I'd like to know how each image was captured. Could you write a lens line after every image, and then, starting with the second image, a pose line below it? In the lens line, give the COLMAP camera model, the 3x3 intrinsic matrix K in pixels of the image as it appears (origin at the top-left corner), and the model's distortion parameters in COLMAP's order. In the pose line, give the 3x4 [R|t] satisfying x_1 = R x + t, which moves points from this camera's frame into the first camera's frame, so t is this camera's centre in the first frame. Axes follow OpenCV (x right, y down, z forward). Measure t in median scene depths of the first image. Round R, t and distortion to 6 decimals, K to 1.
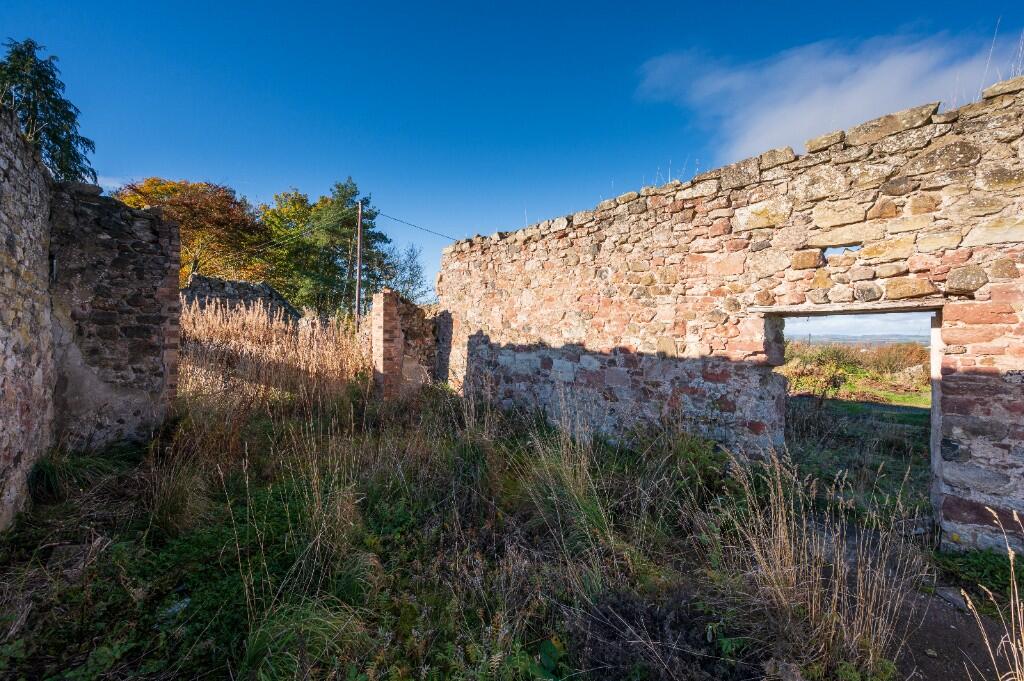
lens RADIAL K [[416.1, 0, 513.9], [0, 416.1, 334.5], [0, 0, 1]] dist [-0.001548, 0.000485]
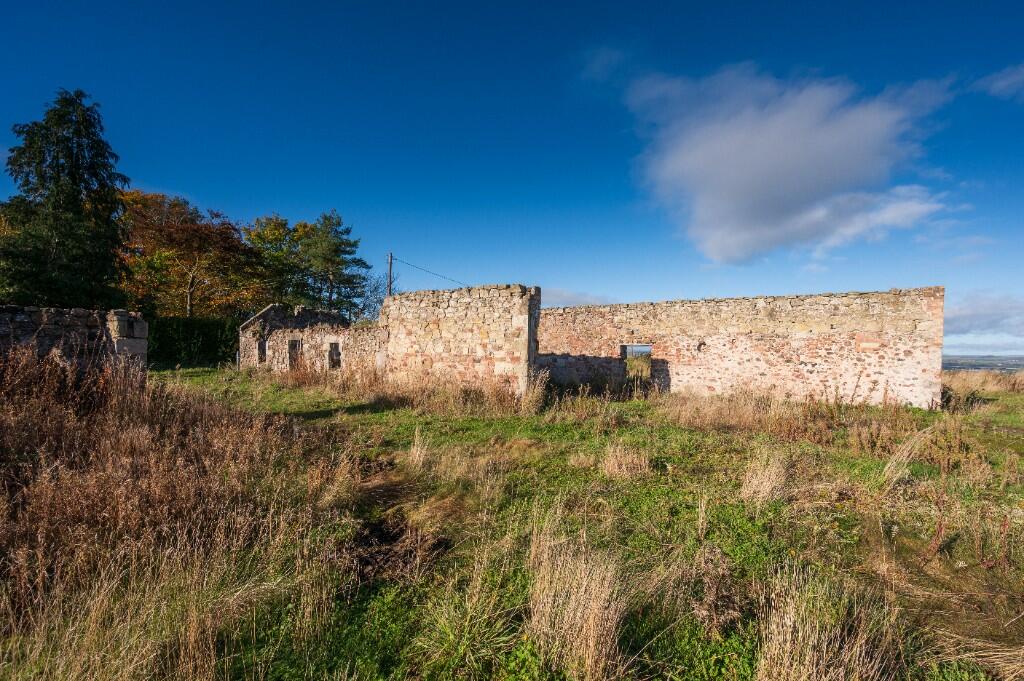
lens RADIAL K [[468.9, 0, 511.9], [0, 468.9, 342.5], [0, 0, 1]] dist [0.003610, 0.000201]
pose [[0.985836, 0.019599, 0.166561, -1.301116], [-0.016671, 0.999681, -0.018957, 0.023913], [-0.166880, 0.015912, 0.985849, -3.645699]]
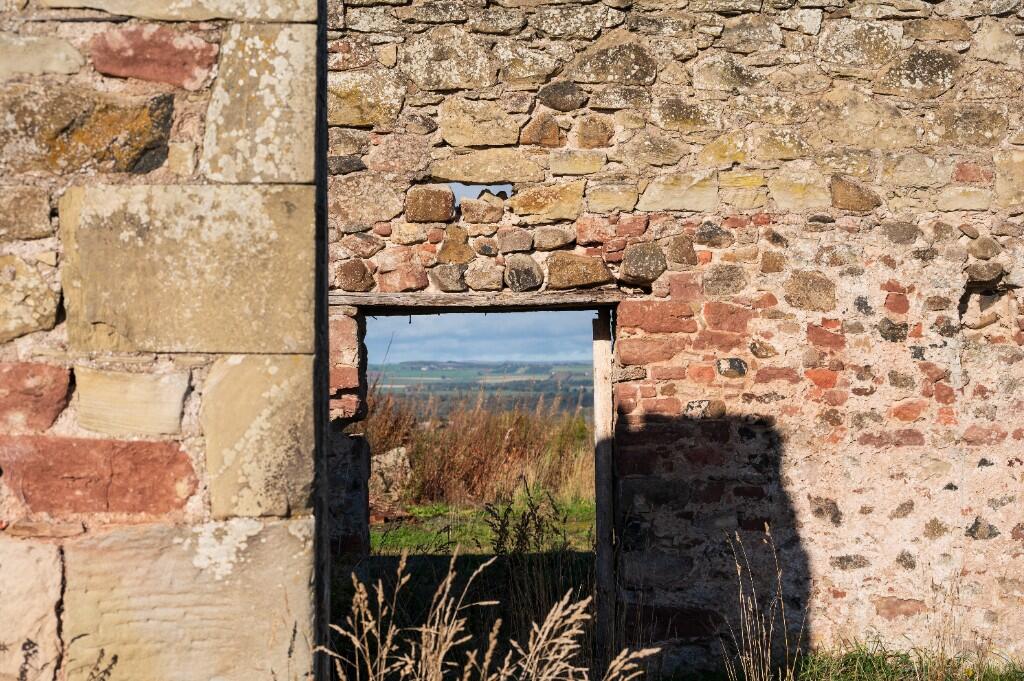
lens RADIAL K [[2221.2, 0, 511.6], [0, 2221.2, 340.8], [0, 0, 1]] dist [-0.071184, 0.000000]
pose [[0.631580, 0.003528, 0.775303, -1.471260], [0.011504, 0.999837, -0.013921, 0.028203], [-0.775225, 0.017711, 0.631436, -0.867197]]
